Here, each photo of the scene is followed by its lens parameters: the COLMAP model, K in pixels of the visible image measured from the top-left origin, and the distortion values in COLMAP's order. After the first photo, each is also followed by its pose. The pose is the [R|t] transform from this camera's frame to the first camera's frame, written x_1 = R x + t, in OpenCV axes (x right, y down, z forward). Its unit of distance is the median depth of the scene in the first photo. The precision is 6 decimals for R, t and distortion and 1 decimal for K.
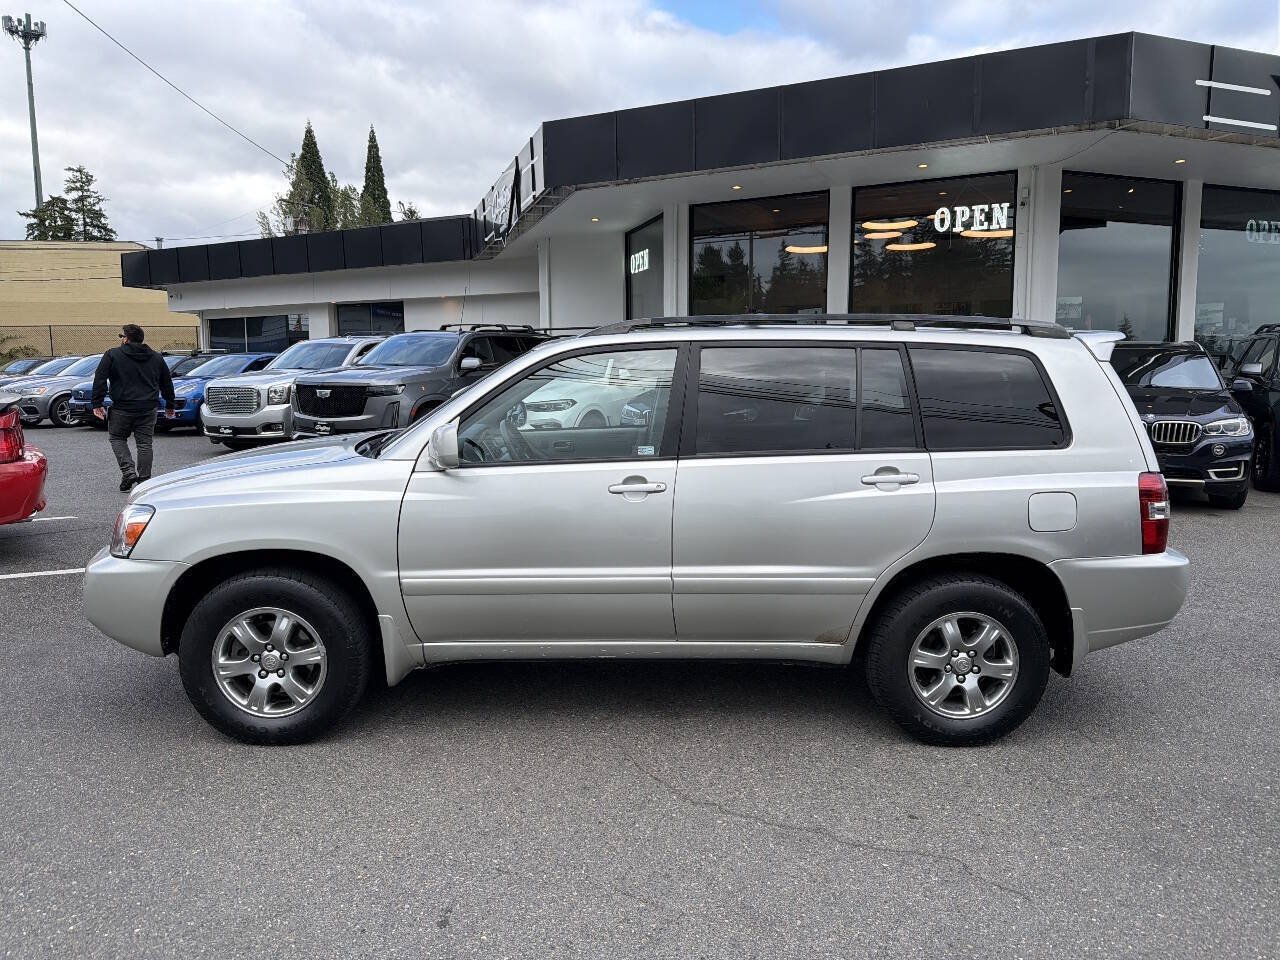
lens RADIAL K [[930.2, 0, 642.0], [0, 930.2, 483.8], [0, 0, 1]] dist [-0.011766, -0.022285]
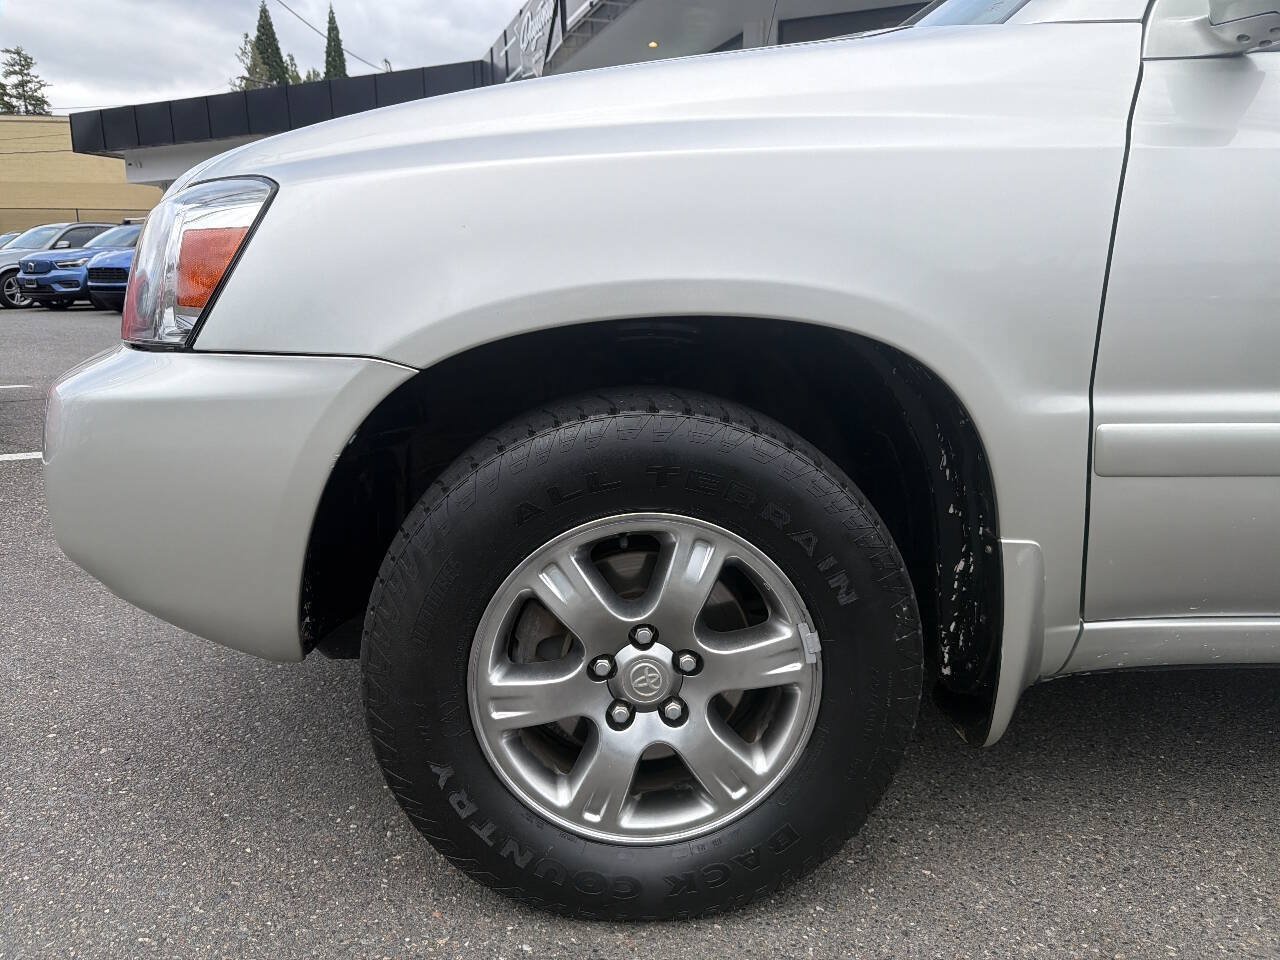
lens RADIAL K [[933.0, 0, 624.1], [0, 933.0, 474.6], [0, 0, 1]] dist [-0.004032, -0.003900]
pose [[0.999873, 0.005270, 0.015032, -0.412697], [-0.006613, 0.995851, 0.090755, 0.091437], [-0.014492, -0.090843, 0.995760, 0.682080]]
